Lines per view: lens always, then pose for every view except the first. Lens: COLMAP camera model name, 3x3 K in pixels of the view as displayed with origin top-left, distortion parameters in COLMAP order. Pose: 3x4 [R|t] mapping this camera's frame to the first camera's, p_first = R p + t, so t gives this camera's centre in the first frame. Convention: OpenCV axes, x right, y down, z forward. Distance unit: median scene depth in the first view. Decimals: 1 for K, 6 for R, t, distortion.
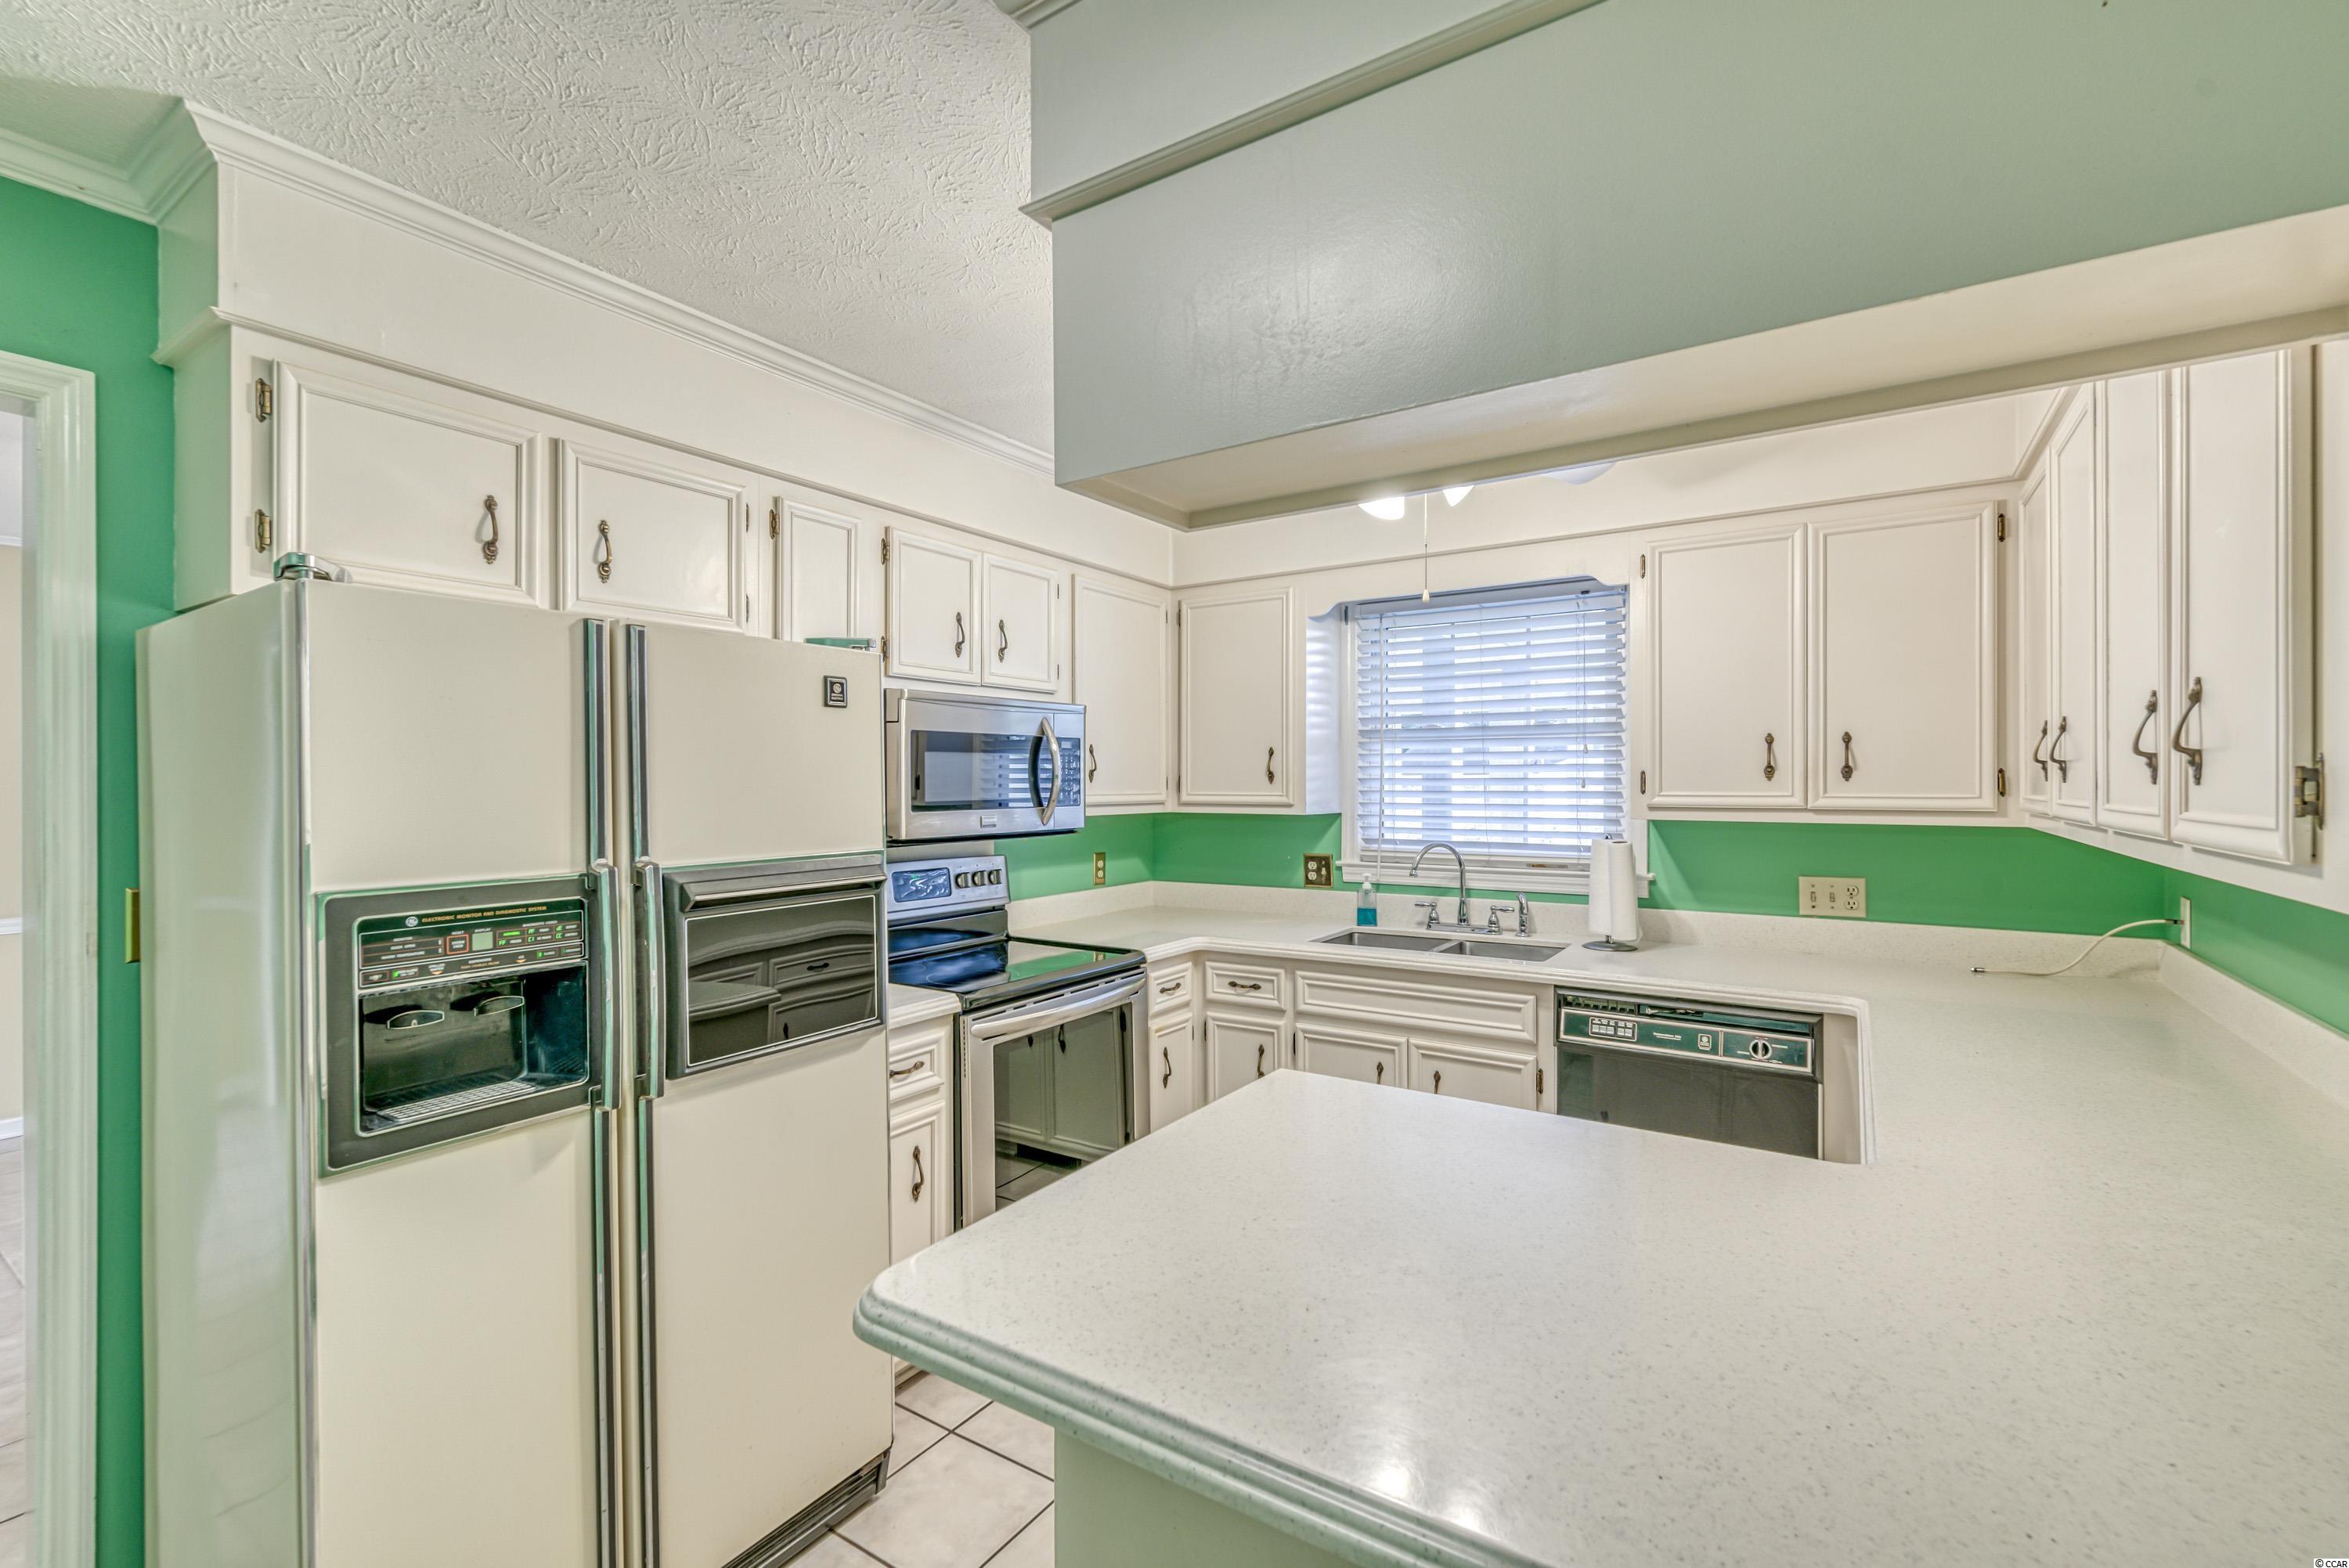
lens RADIAL K [[1015.6, 0, 1173.8], [0, 1015.6, 782.8], [0, 0, 1]] dist [0.001798, -0.000199]
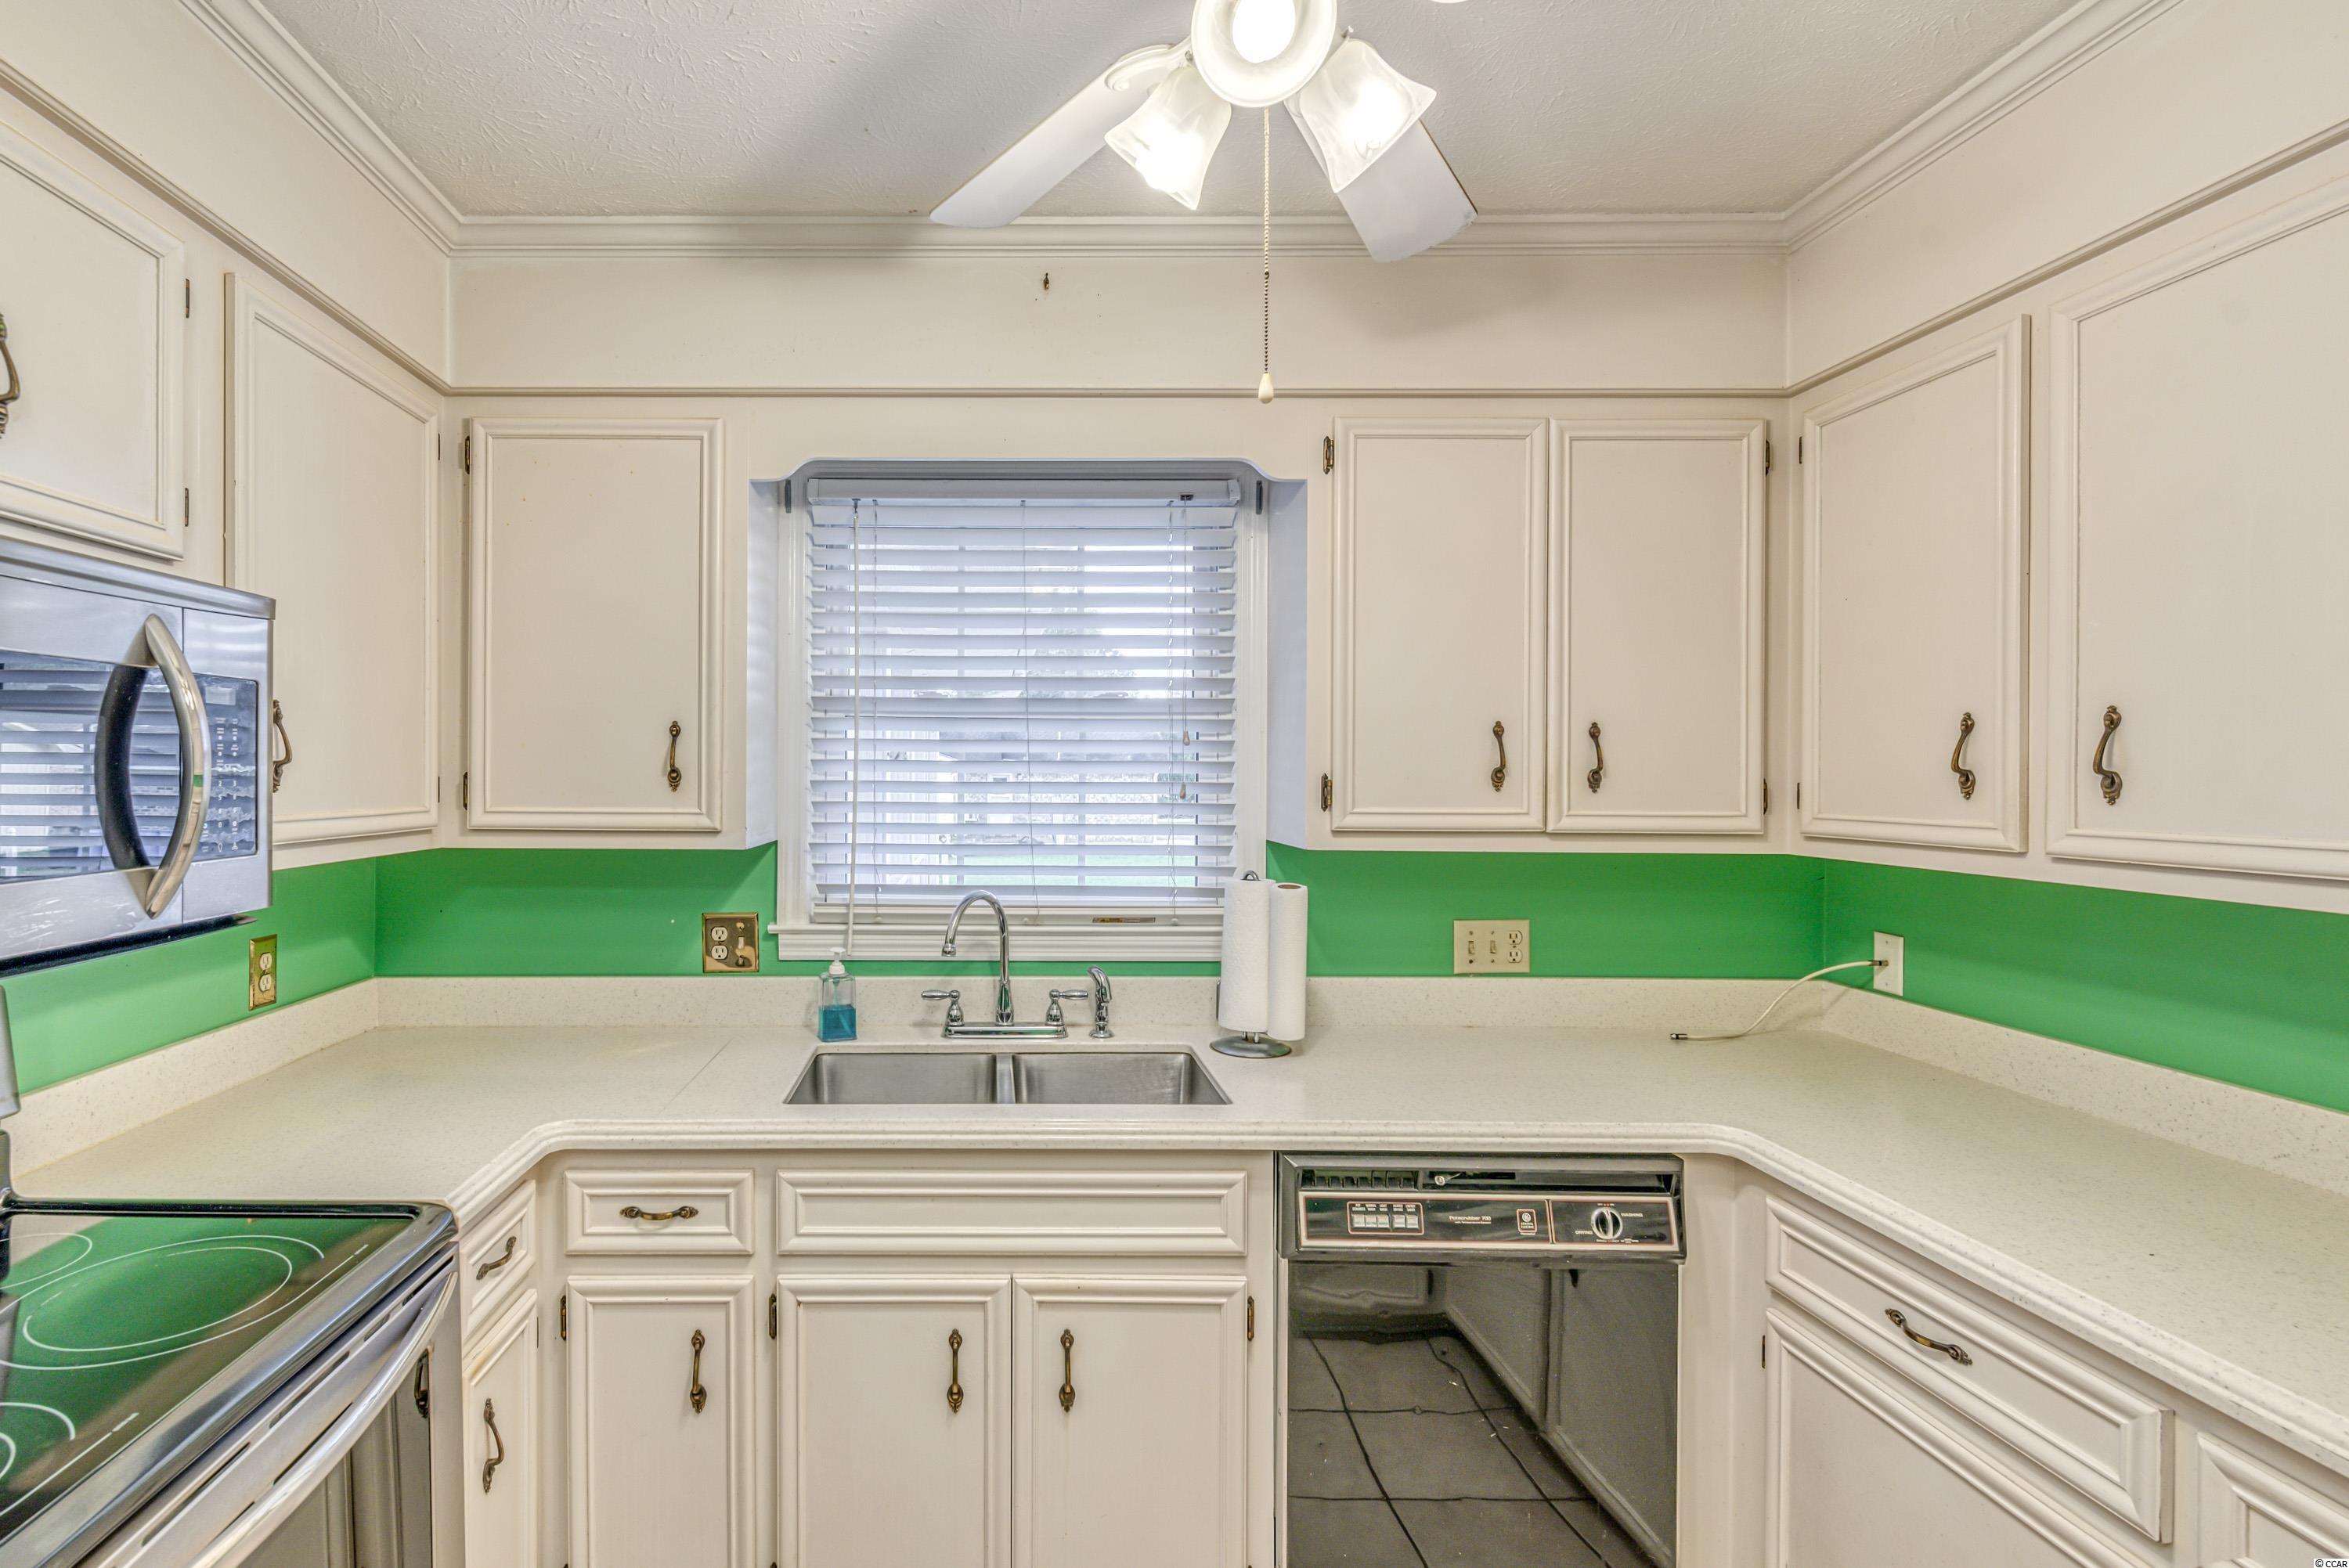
lens RADIAL K [[1303.6, 0, 1171.5], [0, 1303.6, 786.6], [0, 0, 1]] dist [0.012539, -0.002319]
pose [[0.840148, 0.002468, 0.542352, -0.066038], [-0.005415, 0.999978, 0.003839, -0.006769], [-0.542331, -0.006162, 0.840143, 0.359875]]
